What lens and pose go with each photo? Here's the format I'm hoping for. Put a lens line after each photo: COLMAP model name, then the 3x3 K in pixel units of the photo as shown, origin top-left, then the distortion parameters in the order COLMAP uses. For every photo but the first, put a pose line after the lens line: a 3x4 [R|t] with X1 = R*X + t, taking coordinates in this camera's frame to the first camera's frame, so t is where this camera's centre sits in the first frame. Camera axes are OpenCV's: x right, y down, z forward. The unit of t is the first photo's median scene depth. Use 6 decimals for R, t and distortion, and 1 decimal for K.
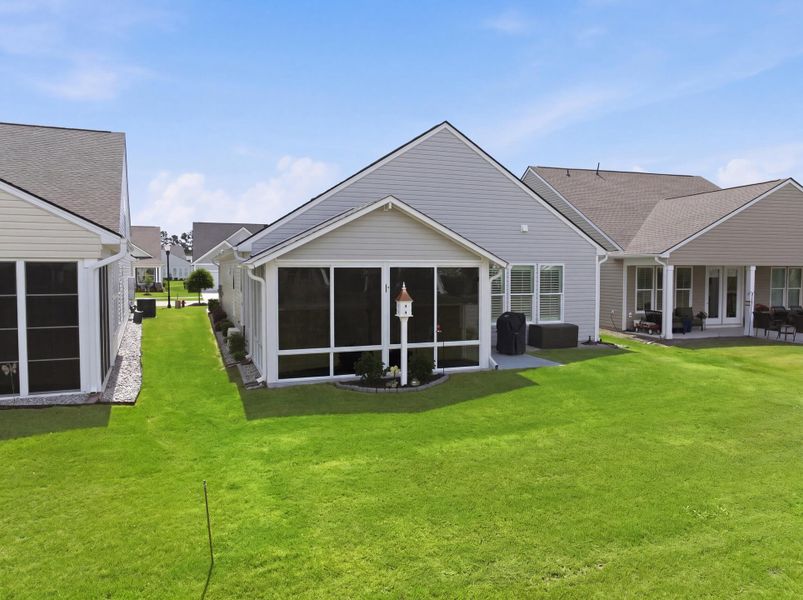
lens RADIAL K [[572.9, 0, 401.5], [0, 572.9, 300.0], [0, 0, 1]] dist [-0.037363, 0.000940]
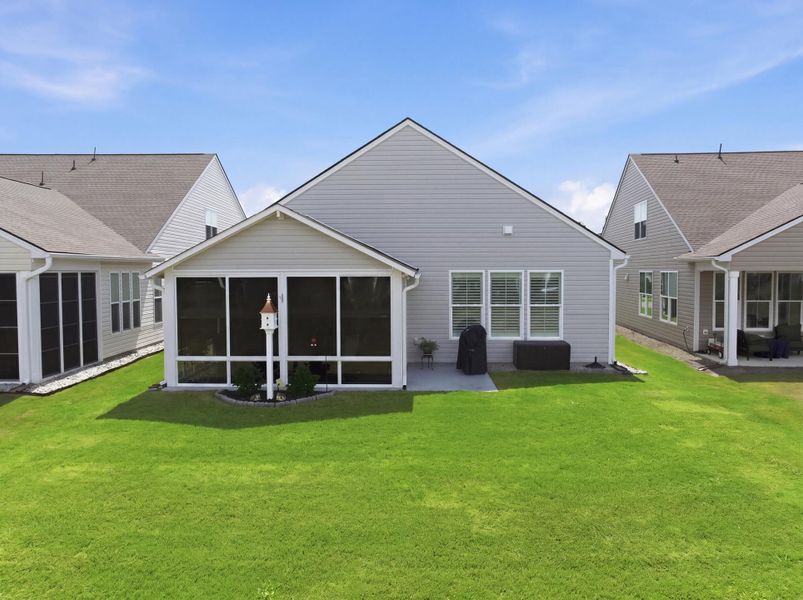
lens RADIAL K [[572.9, 0, 401.5], [0, 572.9, 300.0], [0, 0, 1]] dist [-0.037363, 0.000940]
pose [[0.924931, 0.016690, -0.379768, 0.452093], [-0.017100, 0.999851, 0.002294, -0.019926], [0.379750, 0.004372, 0.925079, 0.147577]]
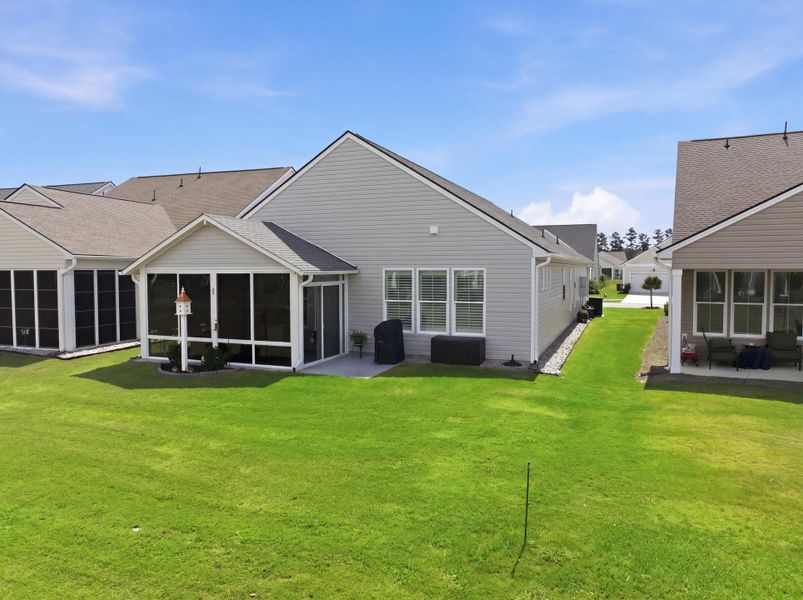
lens RADIAL K [[572.9, 0, 401.5], [0, 572.9, 300.0], [0, 0, 1]] dist [-0.037363, 0.000940]
pose [[0.741838, 0.034237, -0.669705, 0.903886], [-0.033820, 0.999335, 0.013626, -0.026764], [0.669726, 0.012541, 0.742503, 0.321577]]
